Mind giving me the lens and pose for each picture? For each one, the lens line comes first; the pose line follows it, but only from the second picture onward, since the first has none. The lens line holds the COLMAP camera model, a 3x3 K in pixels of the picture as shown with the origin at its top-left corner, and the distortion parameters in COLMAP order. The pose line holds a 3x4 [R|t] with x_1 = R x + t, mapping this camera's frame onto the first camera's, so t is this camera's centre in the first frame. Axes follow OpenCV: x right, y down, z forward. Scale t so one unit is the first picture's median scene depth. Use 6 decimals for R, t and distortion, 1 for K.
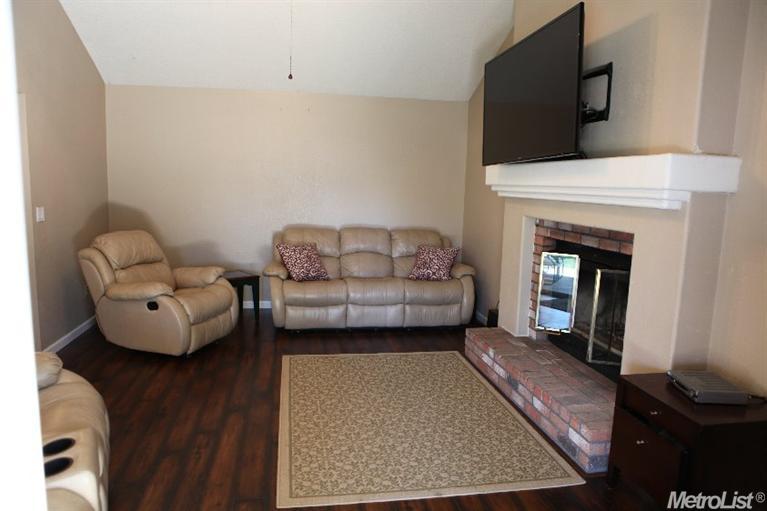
lens RADIAL K [[531.7, 0, 383.5], [0, 531.7, 255.5], [0, 0, 1]] dist [-0.057253, 0.005998]
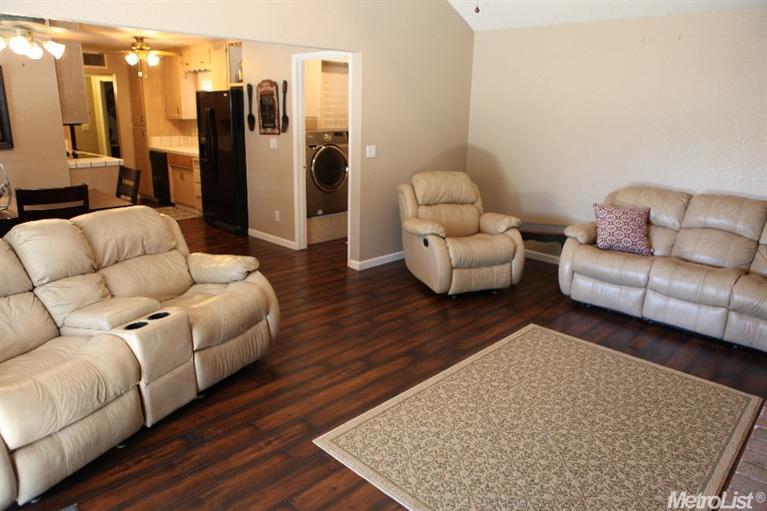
lens RADIAL K [[531.7, 0, 383.5], [0, 531.7, 255.5], [0, 0, 1]] dist [-0.057253, 0.005998]
pose [[0.592130, 0.207018, -0.778797, 0.319456], [-0.120306, 0.978318, 0.168583, -0.045577], [0.796811, -0.006129, 0.604197, 0.228834]]
